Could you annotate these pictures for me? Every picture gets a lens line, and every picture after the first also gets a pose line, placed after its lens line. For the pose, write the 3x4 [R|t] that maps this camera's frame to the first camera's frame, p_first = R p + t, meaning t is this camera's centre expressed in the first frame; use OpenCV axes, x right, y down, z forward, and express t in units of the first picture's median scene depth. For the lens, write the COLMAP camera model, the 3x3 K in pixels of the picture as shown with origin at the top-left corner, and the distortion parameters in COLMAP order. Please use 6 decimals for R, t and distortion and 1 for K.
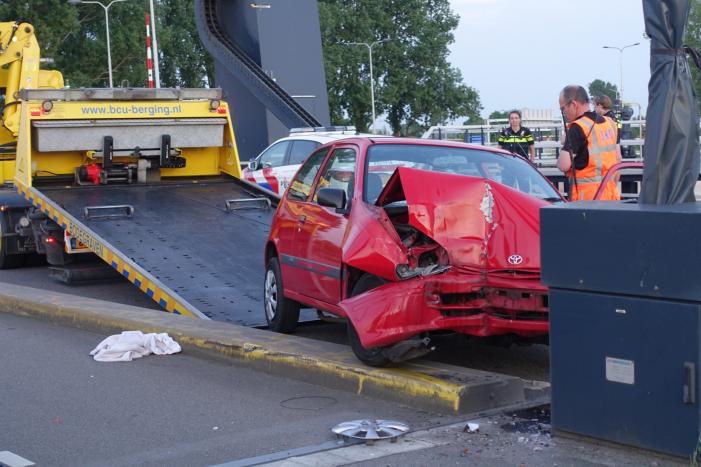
lens RADIAL K [[1240.8, 0, 350.5], [0, 1240.8, 233.5], [0, 0, 1]] dist [0.043970, -0.154746]
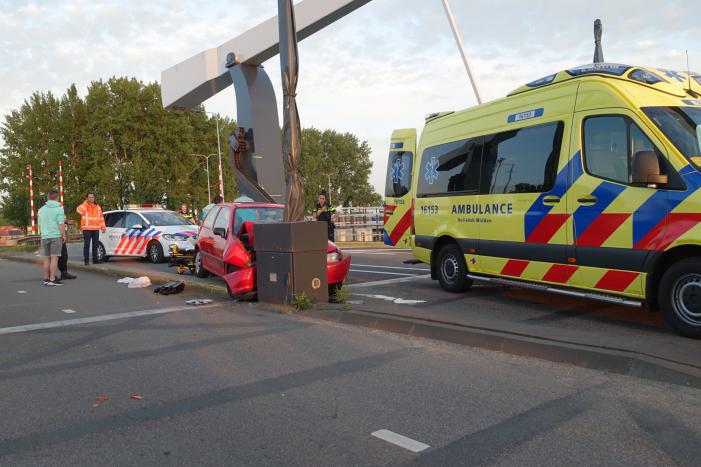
lens RADIAL K [[567.4, 0, 353.3], [0, 567.4, 228.7], [0, 0, 1]] dist [0.004559, -0.010035]
pose [[0.999207, -0.002610, 0.039733, 0.280743], [0.004847, 0.998403, -0.056293, 0.056622], [-0.039523, 0.056441, 0.997623, -0.295106]]
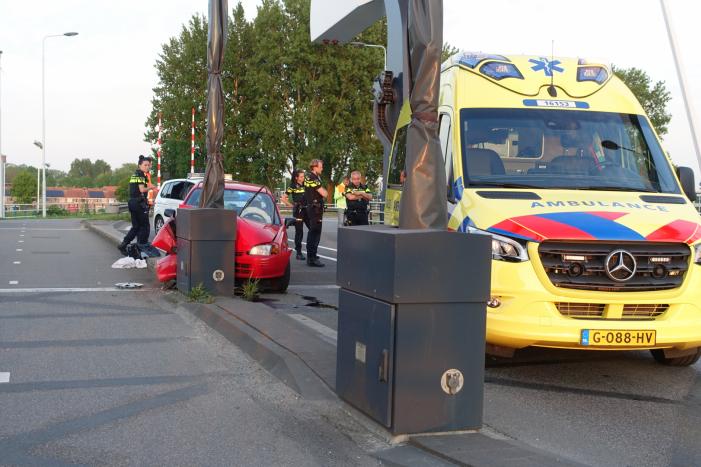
lens RADIAL K [[848.9, 0, 350.2], [0, 848.9, 251.8], [0, 0, 1]] dist [-0.035920, -0.039699]
pose [[0.951987, 0.073759, -0.297121, 0.930548], [-0.075014, 0.997157, 0.007191, 0.026760], [0.296807, 0.015442, 0.954813, -0.600266]]
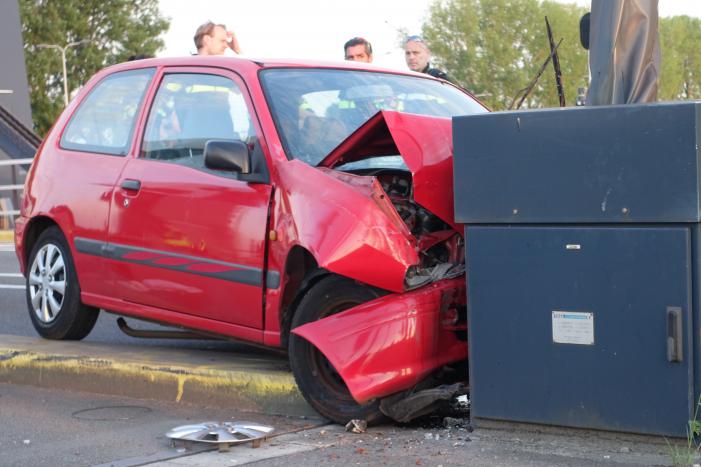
lens RADIAL K [[1535.1, 0, 350.5], [0, 1535.1, 233.5], [0, 0, 1]] dist [-0.028384, -0.245942]
pose [[0.979038, -0.010544, 0.203403, -0.077222], [0.018000, 0.999231, -0.034840, 0.066130], [-0.202879, 0.037771, 0.978475, 0.104822]]
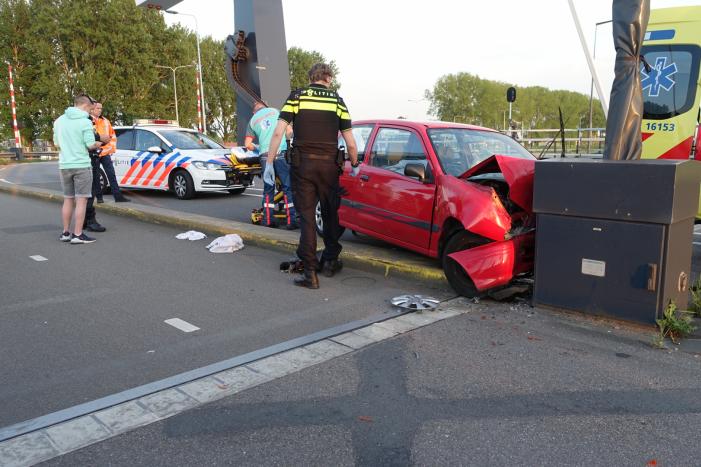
lens RADIAL K [[567.4, 0, 353.3], [0, 567.4, 228.7], [0, 0, 1]] dist [0.004559, -0.010035]
pose [[0.992867, 0.009171, 0.118877, -0.129073], [-0.018206, 0.997007, 0.075137, 0.011494], [-0.117832, -0.076766, 0.990062, 0.269959]]
